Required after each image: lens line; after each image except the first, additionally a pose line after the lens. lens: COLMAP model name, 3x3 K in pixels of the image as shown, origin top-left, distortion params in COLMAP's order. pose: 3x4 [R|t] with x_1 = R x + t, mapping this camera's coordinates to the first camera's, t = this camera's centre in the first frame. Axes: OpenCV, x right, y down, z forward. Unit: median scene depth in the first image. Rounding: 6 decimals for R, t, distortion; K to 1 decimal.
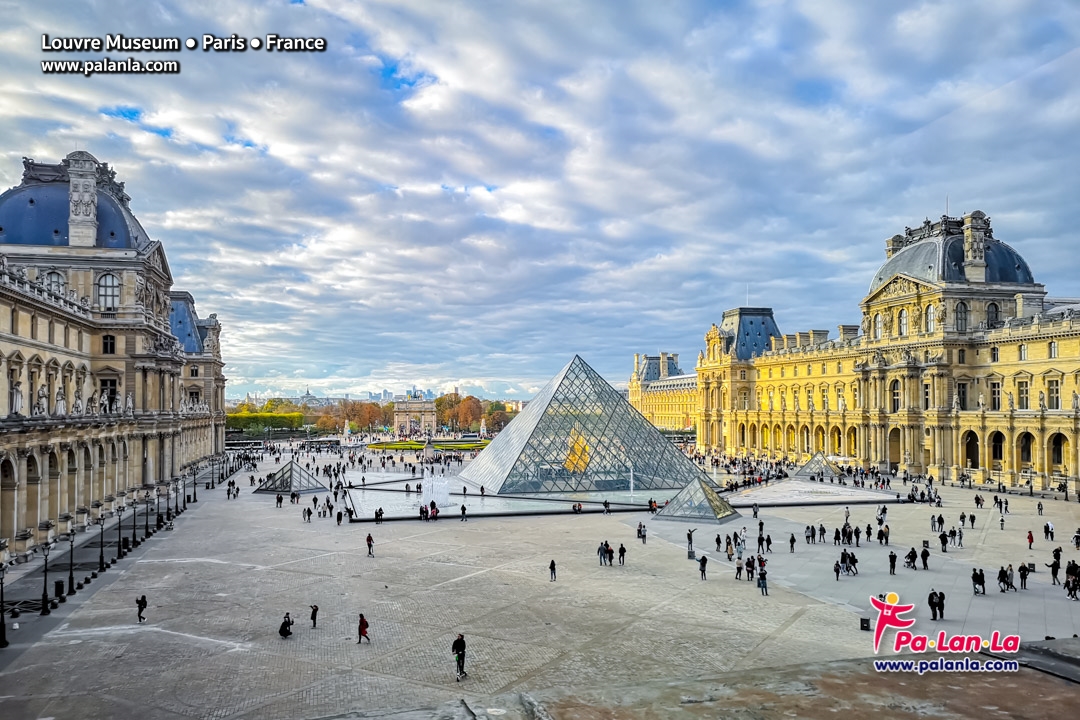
lens RADIAL K [[849.3, 0, 540.0], [0, 849.3, 360.0], [0, 0, 1]] dist [0.004041, 0.002313]
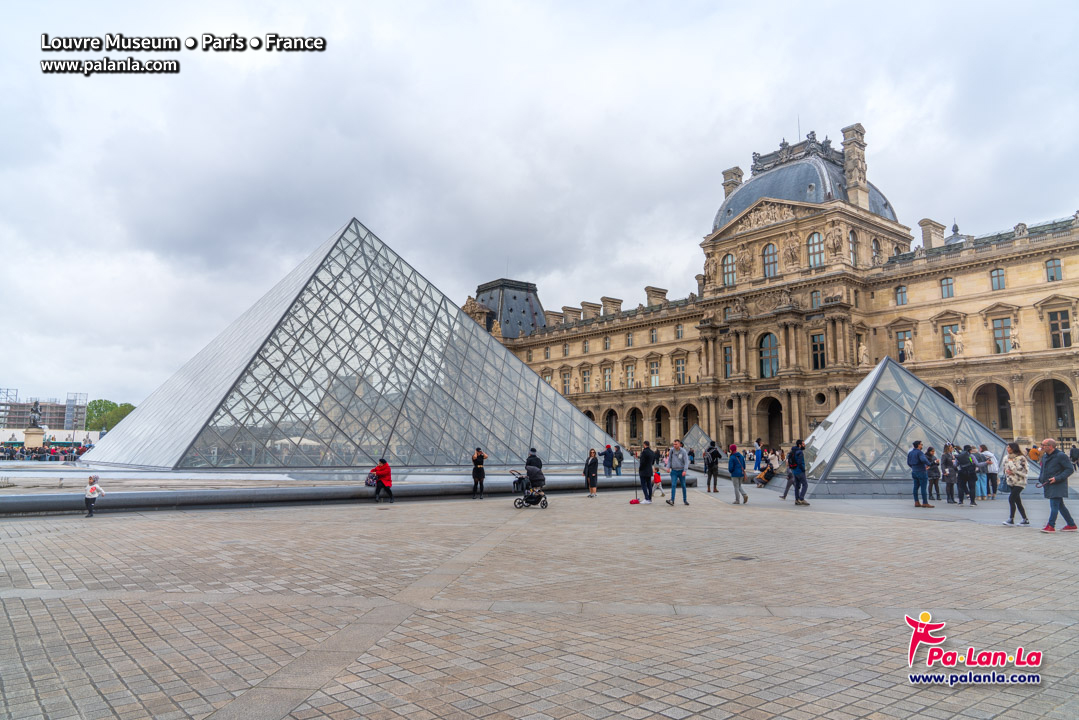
lens RADIAL K [[735.9, 0, 539.5], [0, 735.9, 360.0], [0, 0, 1]] dist [-0.001560, -0.000137]
pose [[0.909360, 0.049759, 0.413024, -0.030285], [-0.020274, 0.996942, -0.075469, 0.098351], [-0.415517, 0.060254, 0.907588, 0.485560]]
